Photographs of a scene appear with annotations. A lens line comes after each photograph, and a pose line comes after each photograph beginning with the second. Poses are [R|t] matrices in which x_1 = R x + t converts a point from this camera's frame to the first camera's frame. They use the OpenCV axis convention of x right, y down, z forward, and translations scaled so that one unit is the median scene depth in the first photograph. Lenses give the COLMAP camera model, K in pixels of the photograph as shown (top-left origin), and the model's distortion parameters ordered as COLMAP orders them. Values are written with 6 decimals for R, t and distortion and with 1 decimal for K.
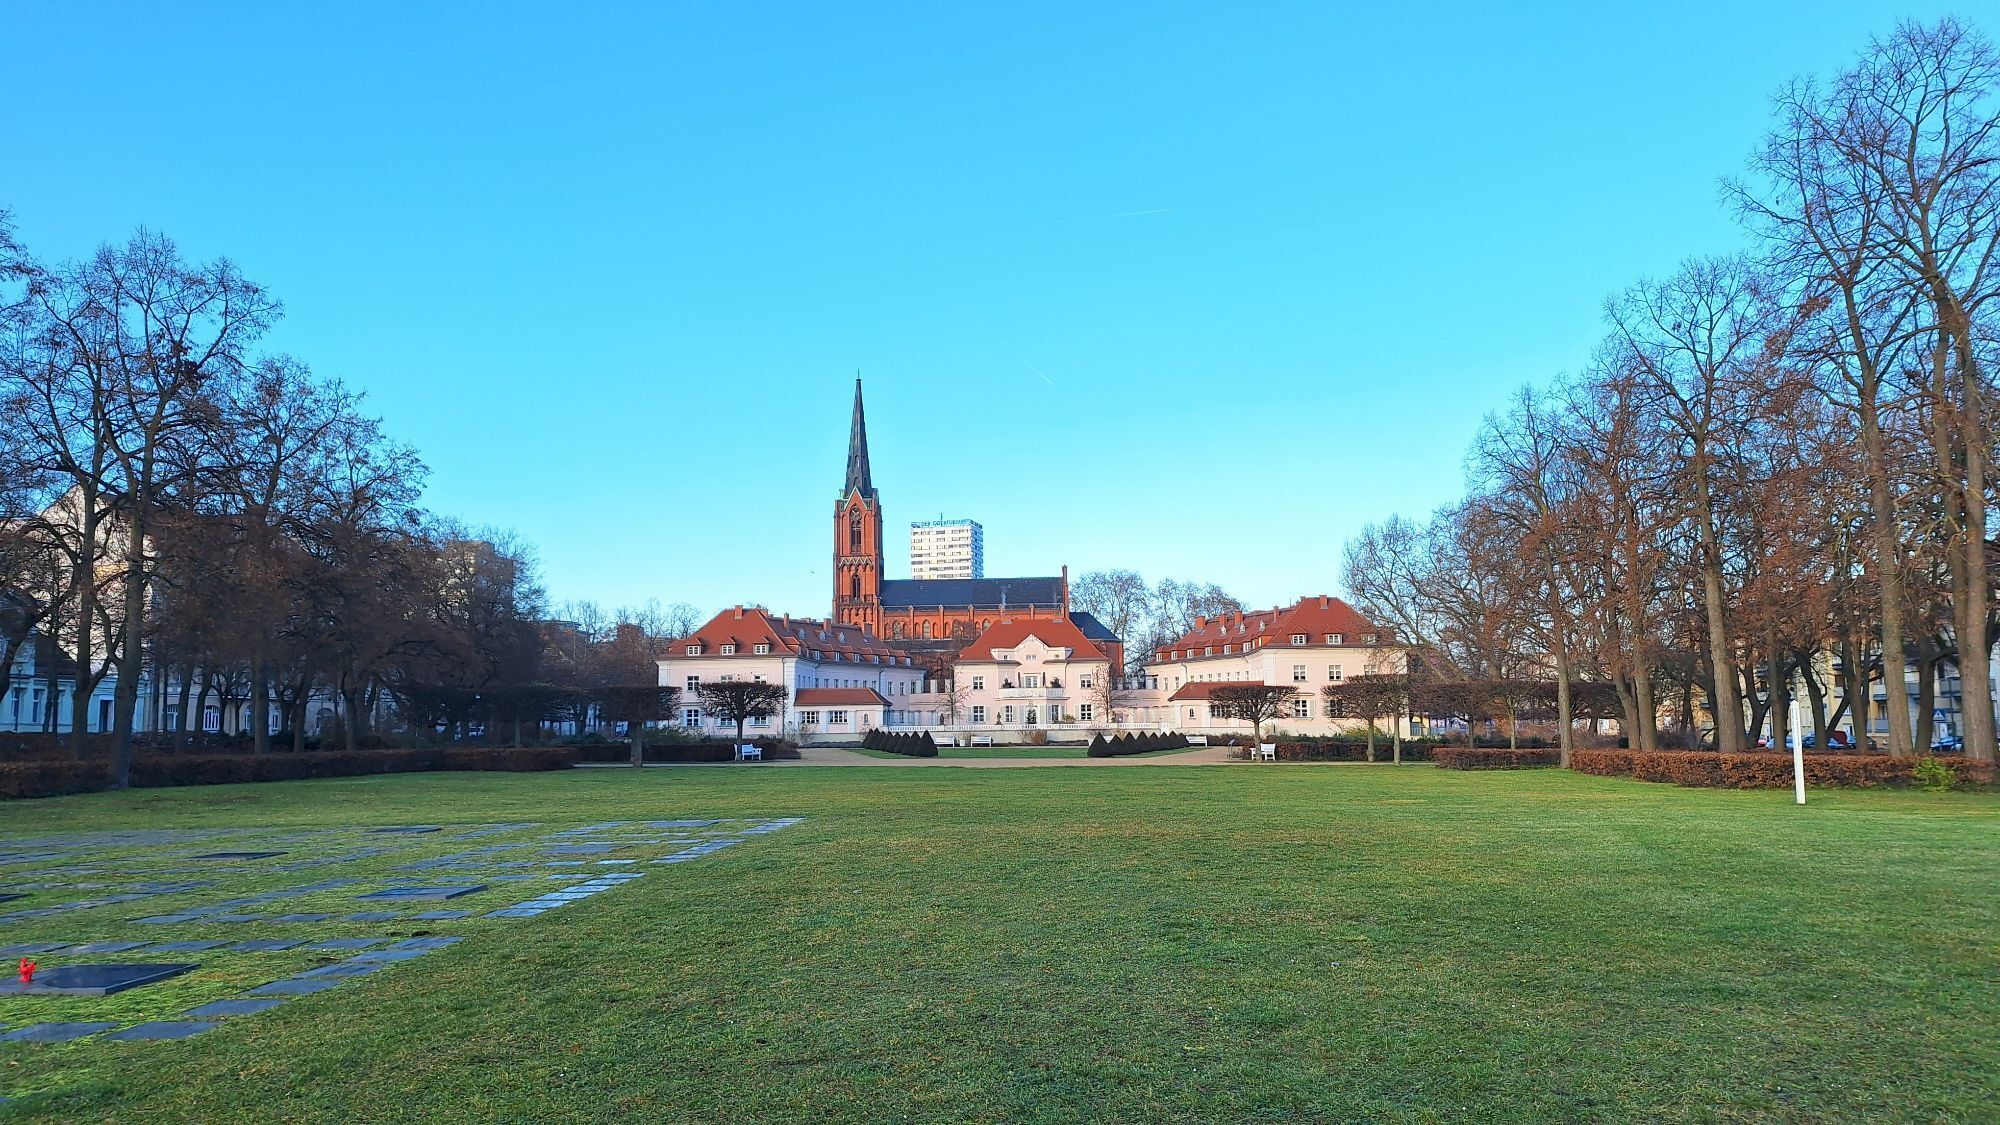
lens RADIAL K [[1356.8, 0, 1007.2], [0, 1356.8, 575.5], [0, 0, 1]] dist [0.185421, -0.267009]
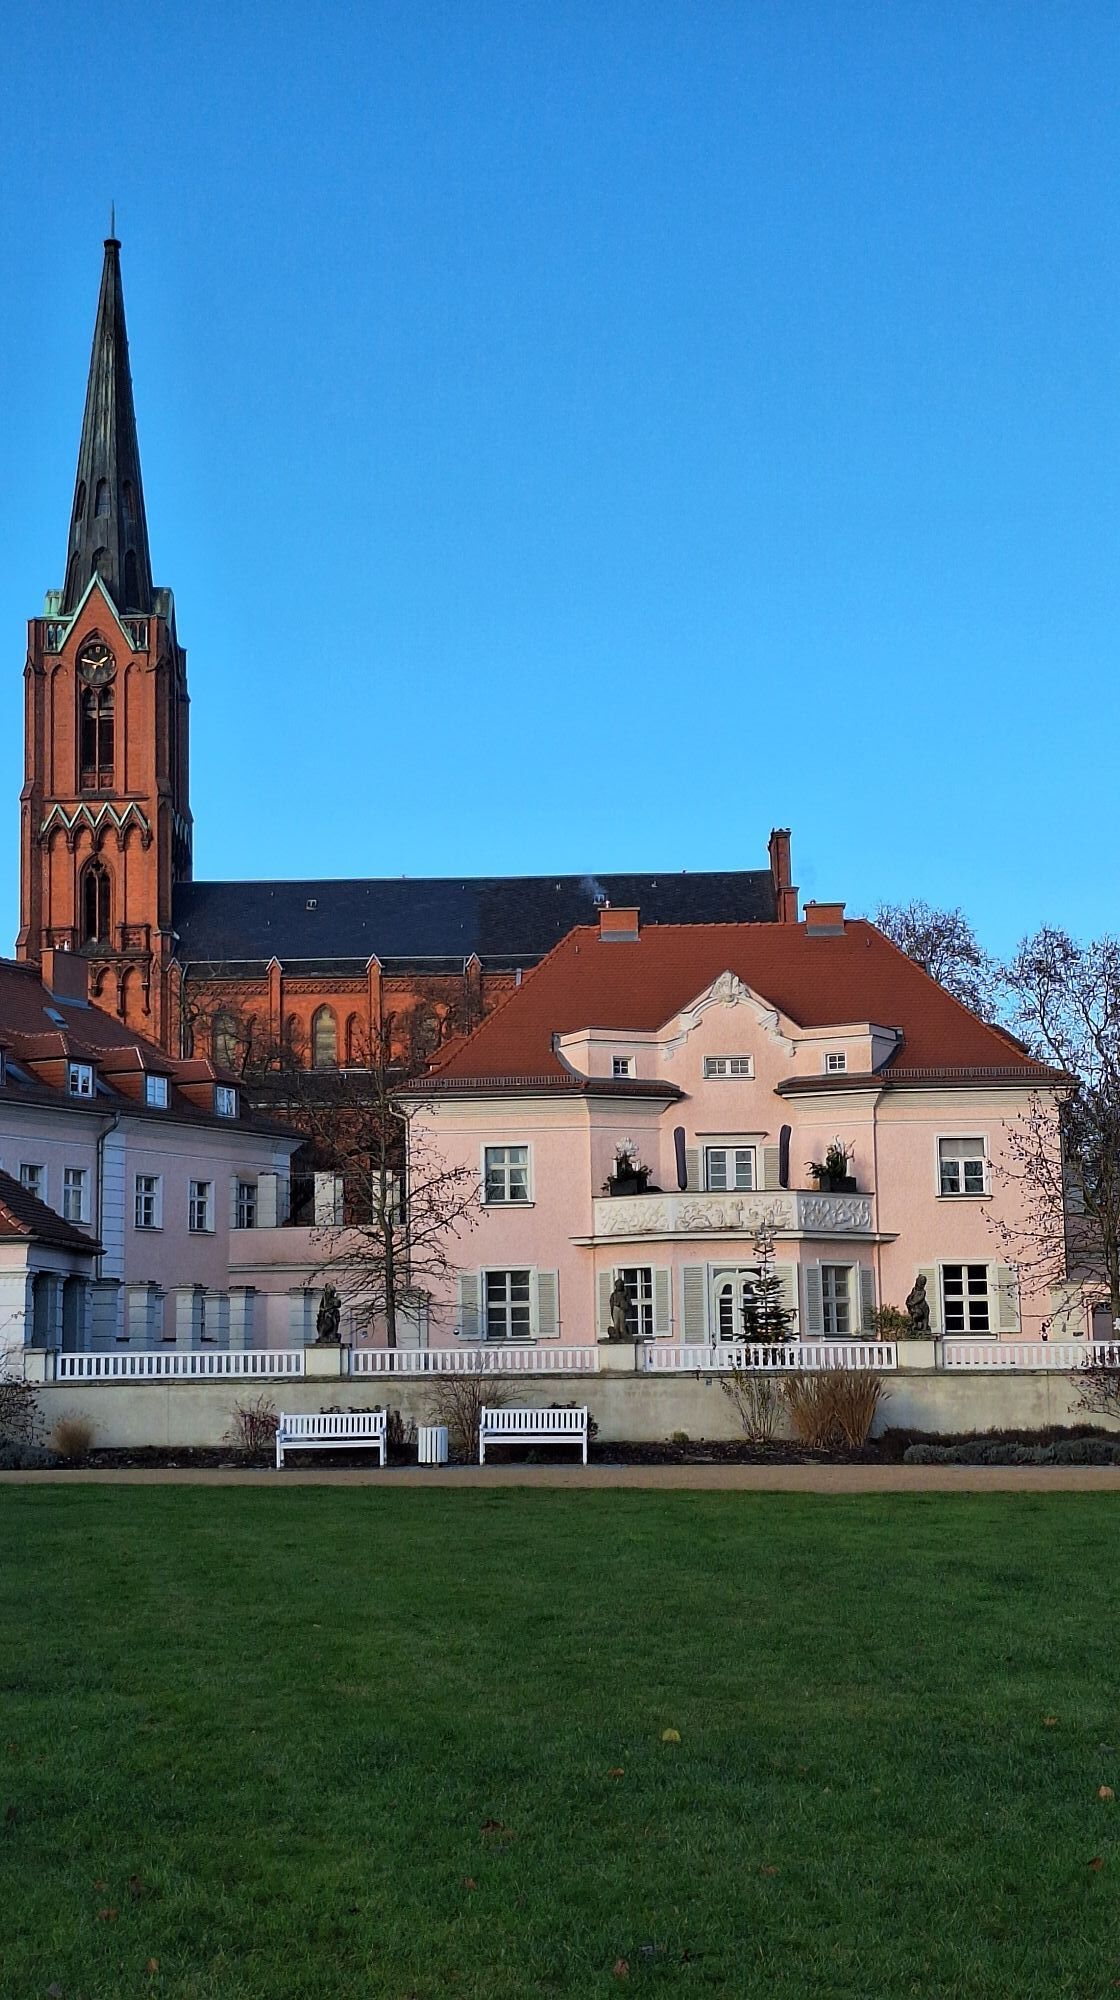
lens RADIAL K [[2715.1, 0, 534.9], [0, 2715.1, 994.7], [0, 0, 1]] dist [0.212093, -0.417366]
pose [[0.999995, 0.000386, -0.002978, -0.014793], [-0.000461, 0.999677, -0.025399, 0.059713], [0.002967, 0.025400, 0.999673, 0.521414]]
